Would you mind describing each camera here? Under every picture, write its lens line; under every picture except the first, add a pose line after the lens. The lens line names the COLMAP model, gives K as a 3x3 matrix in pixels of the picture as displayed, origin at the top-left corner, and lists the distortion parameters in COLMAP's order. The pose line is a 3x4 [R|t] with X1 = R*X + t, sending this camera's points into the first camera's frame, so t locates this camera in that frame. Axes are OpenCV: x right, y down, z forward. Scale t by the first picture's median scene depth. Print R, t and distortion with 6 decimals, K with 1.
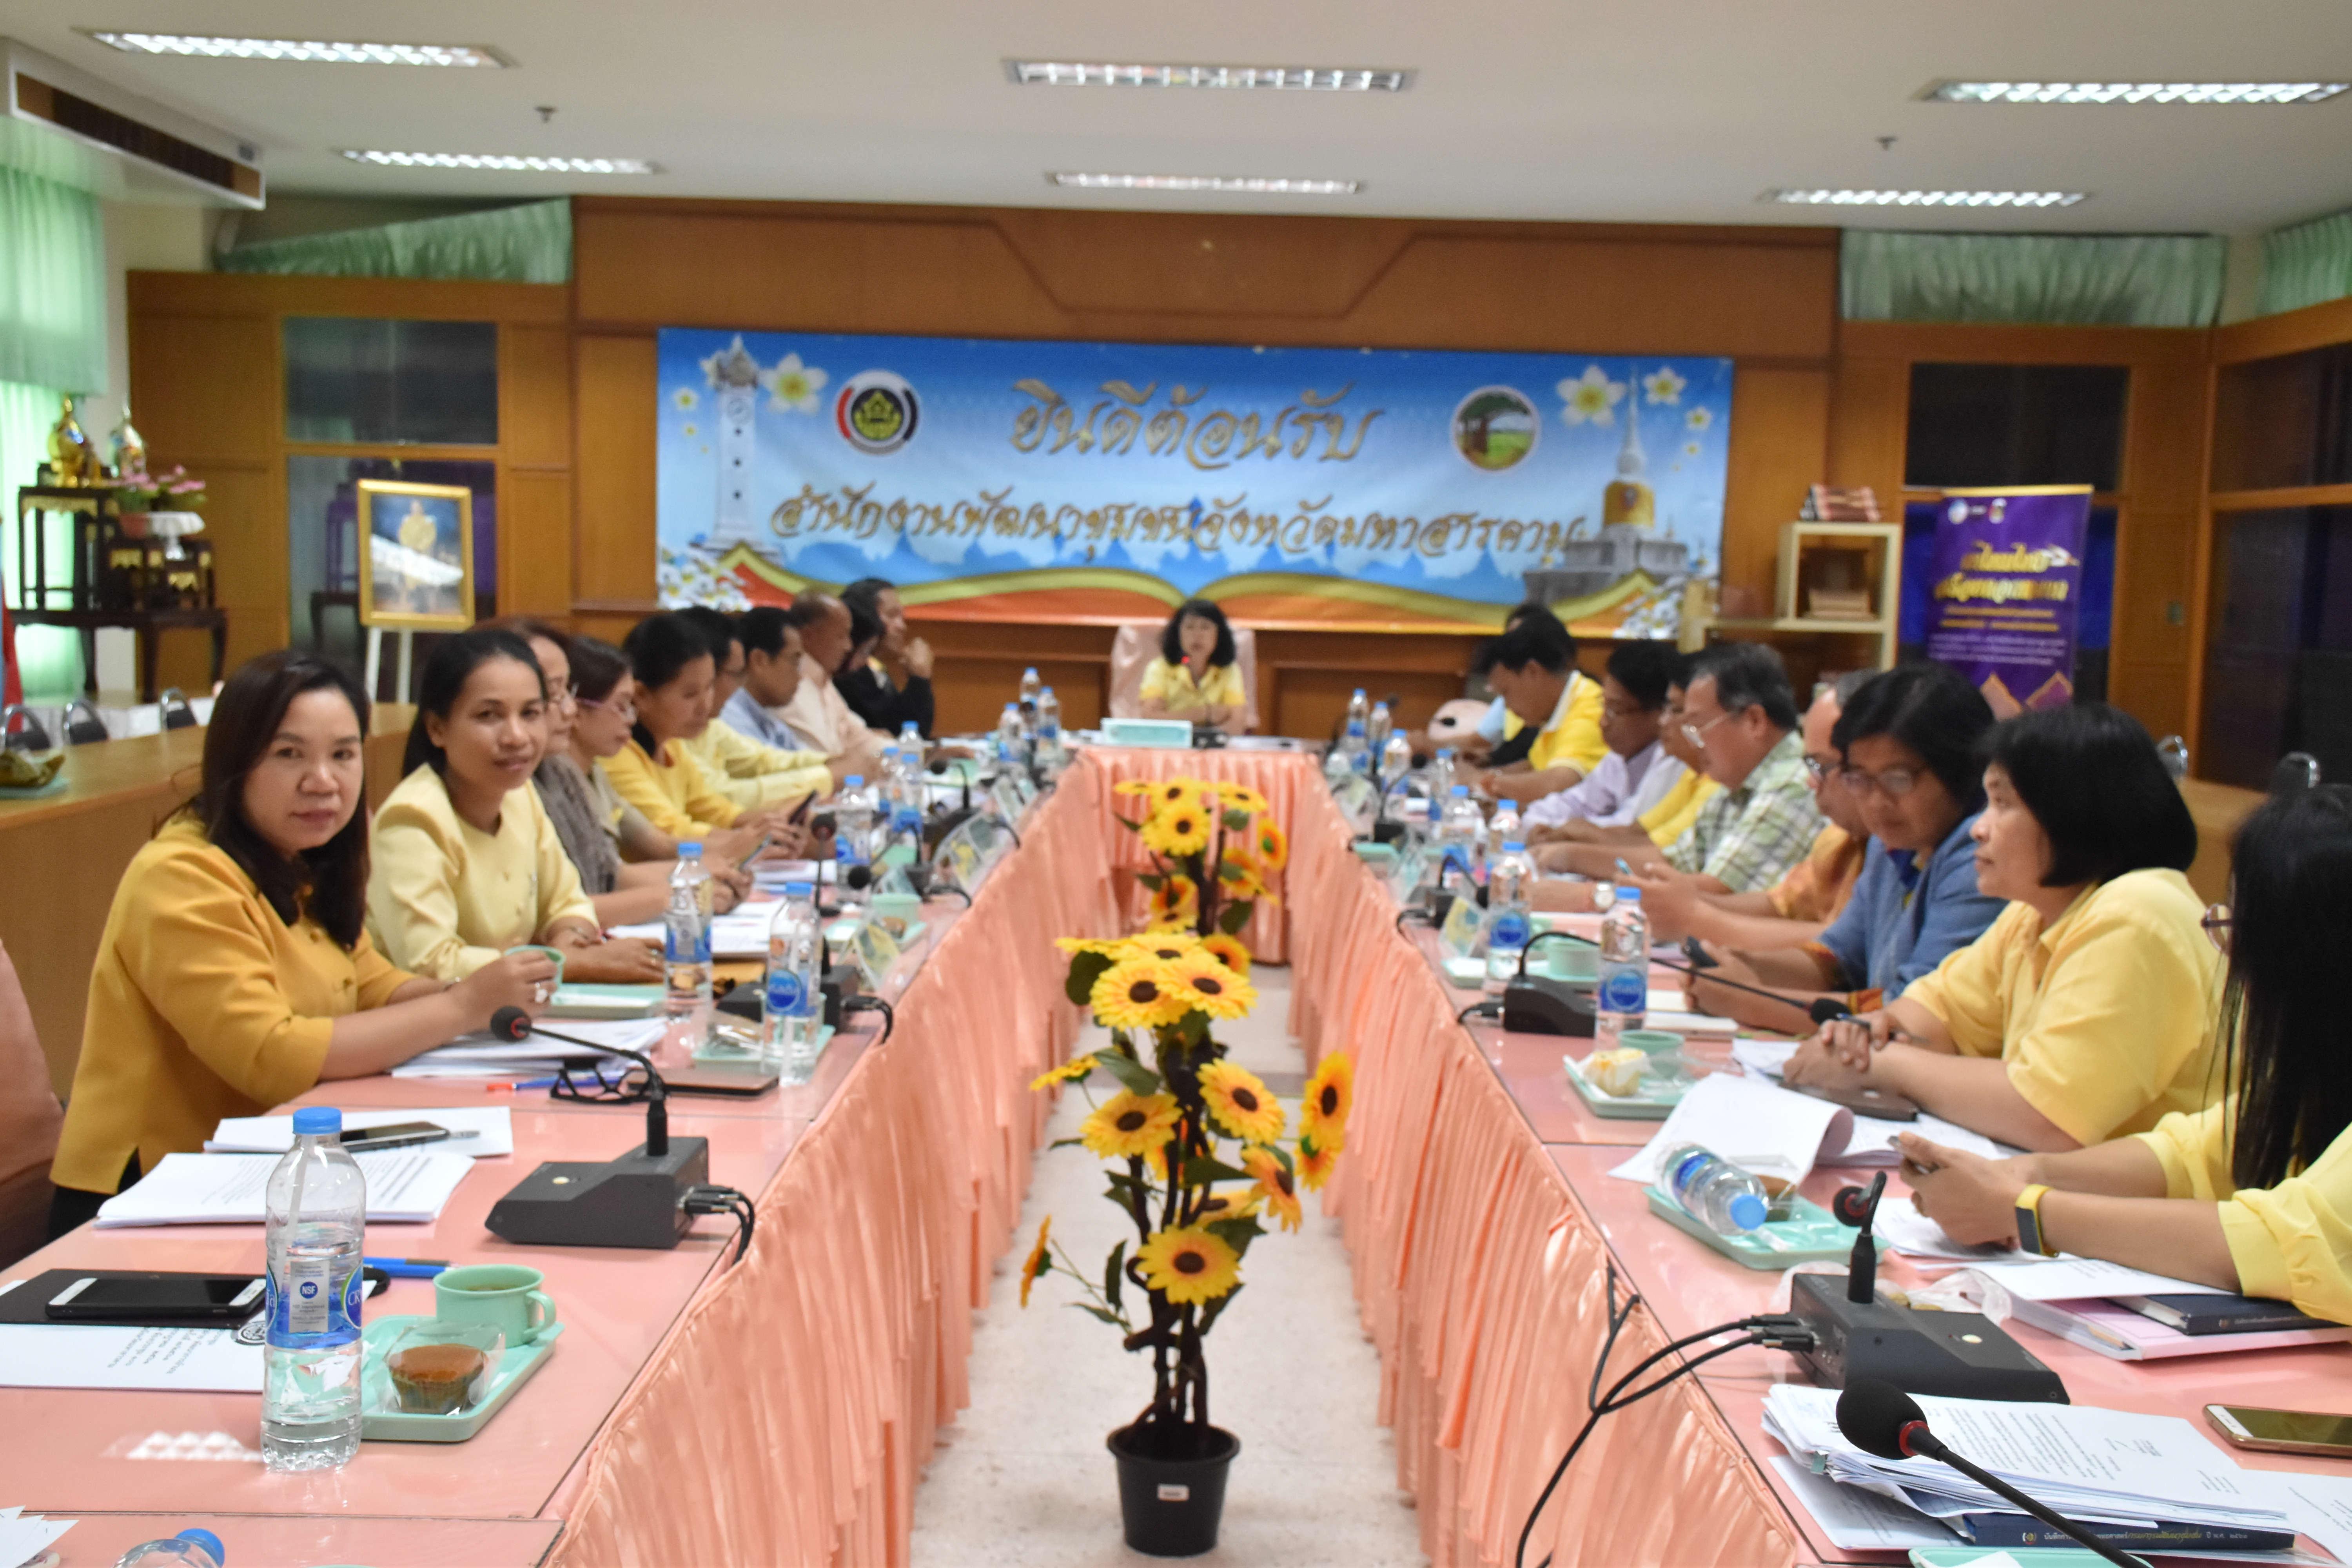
lens RADIAL K [[2633.6, 0, 1176.0], [0, 2633.6, 784.0], [0, 0, 1]] dist [-0.006343, -0.000875]
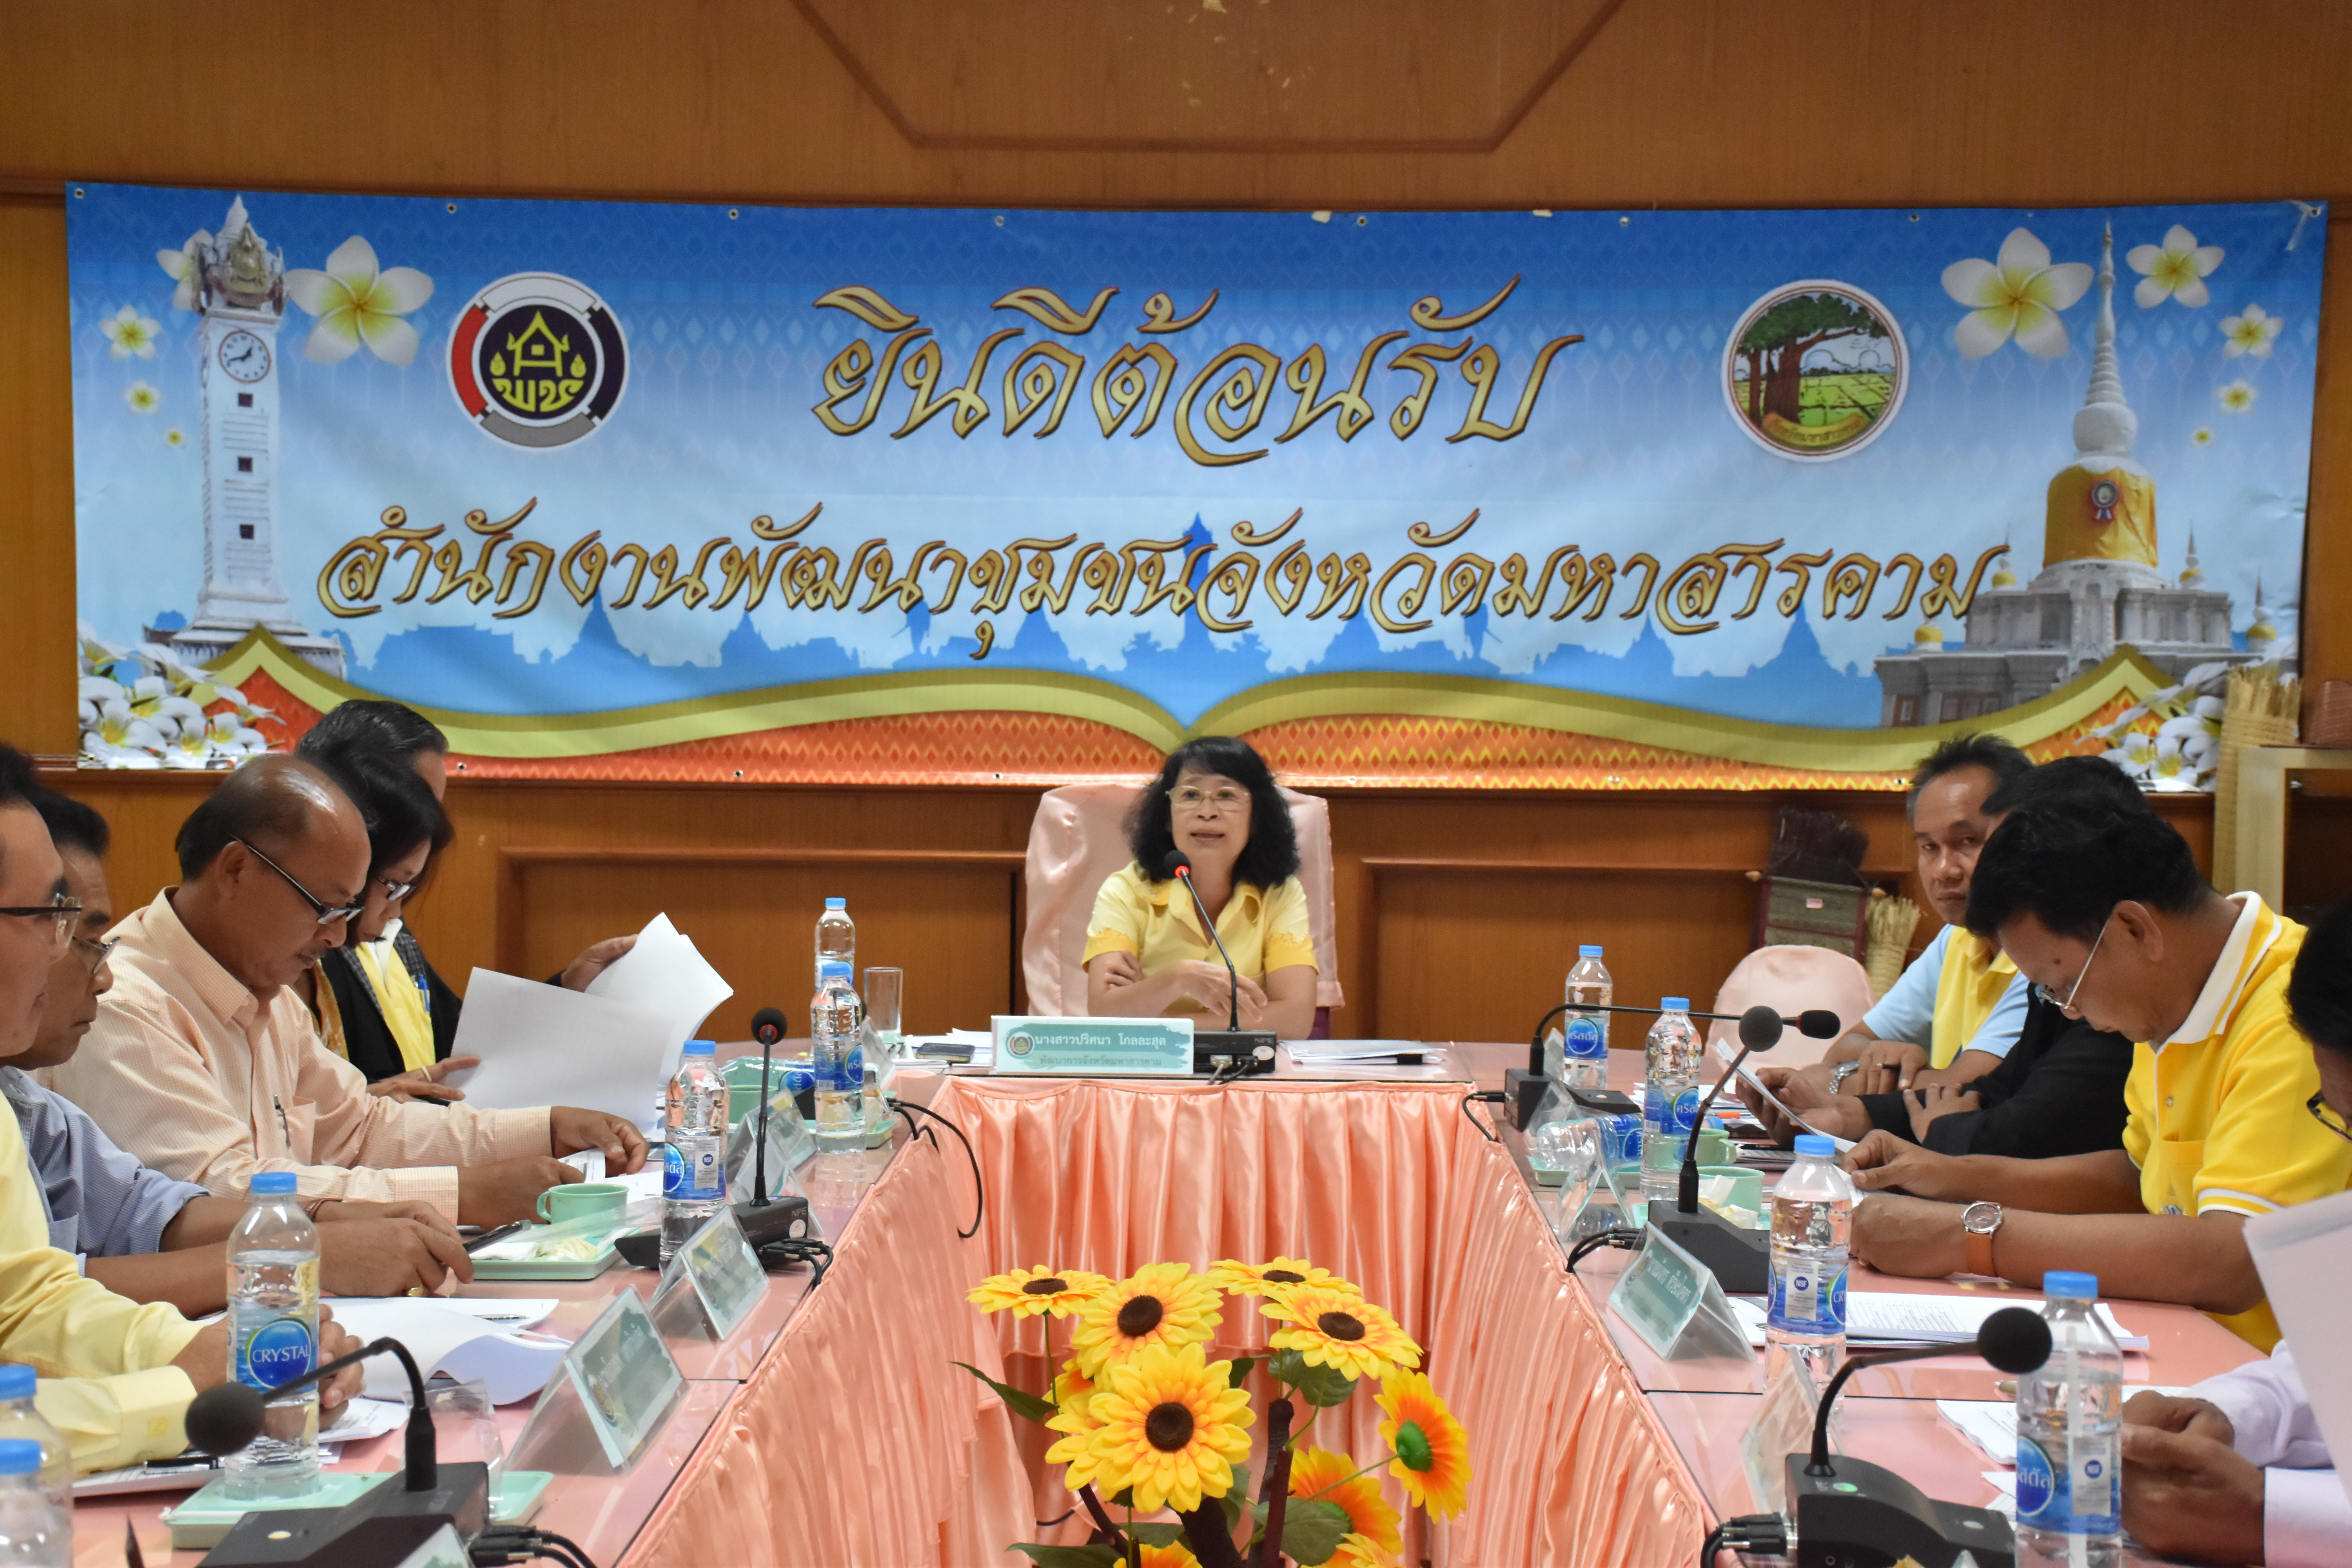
lens RADIAL K [[3852.9, 0, 1176.0], [0, 3852.9, 784.0], [0, 0, 1]] dist [0.299477, -0.004603]
pose [[0.999831, -0.018359, -0.000881, 0.003215], [0.018287, 0.998425, -0.053041, -0.022669], [0.001853, 0.053016, 0.998592, 0.288602]]
